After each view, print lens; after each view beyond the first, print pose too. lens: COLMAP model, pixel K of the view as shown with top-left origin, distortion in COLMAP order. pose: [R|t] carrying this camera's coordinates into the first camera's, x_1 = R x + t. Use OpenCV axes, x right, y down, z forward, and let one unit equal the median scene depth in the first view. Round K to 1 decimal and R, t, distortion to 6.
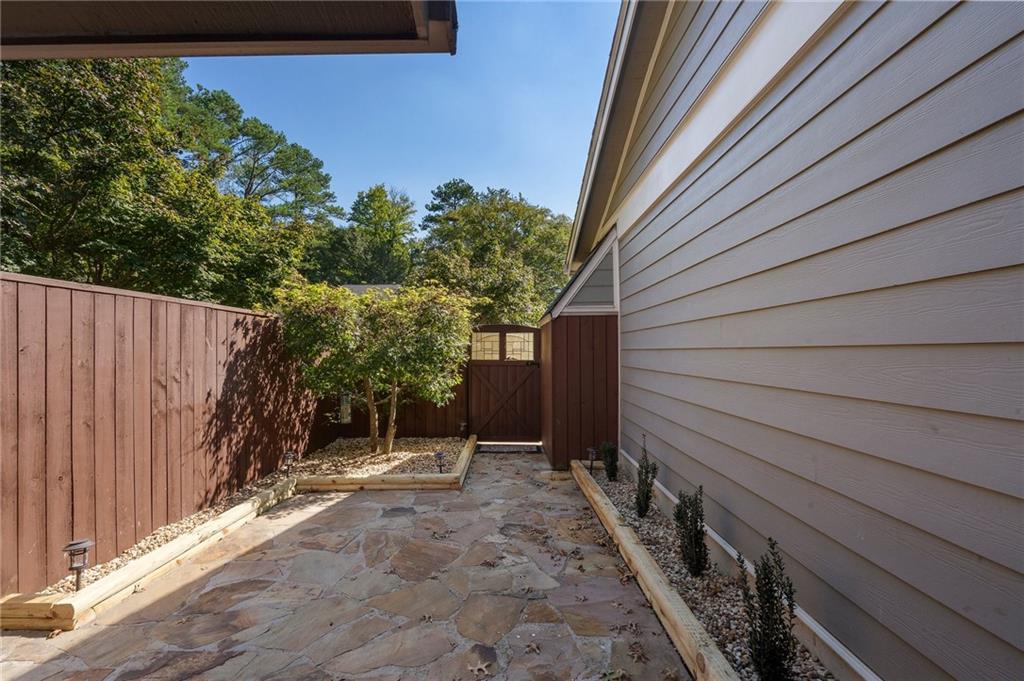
lens RADIAL K [[468.2, 0, 506.8], [0, 468.2, 344.1], [0, 0, 1]] dist [-0.004876, 0.003122]
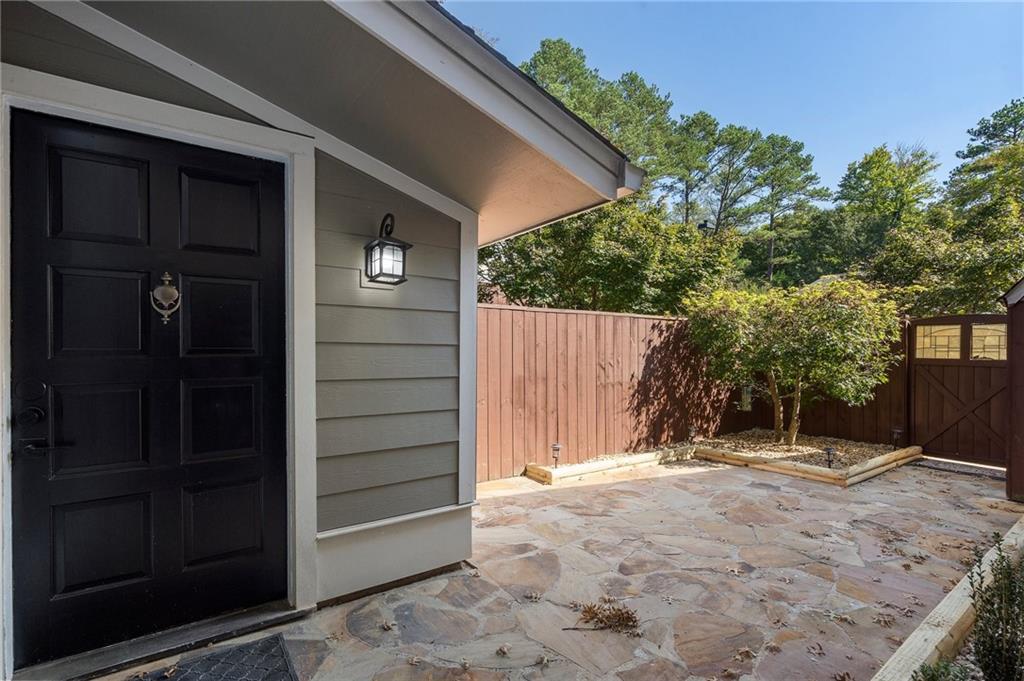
lens RADIAL K [[468.2, 0, 503.3], [0, 468.2, 349.0], [0, 0, 1]] dist [-0.004876, 0.003122]
pose [[0.572539, 0.003542, -0.819870, 0.272834], [0.007439, 0.999927, 0.009515, 0.004727], [0.819844, -0.011547, 0.572471, -0.141823]]
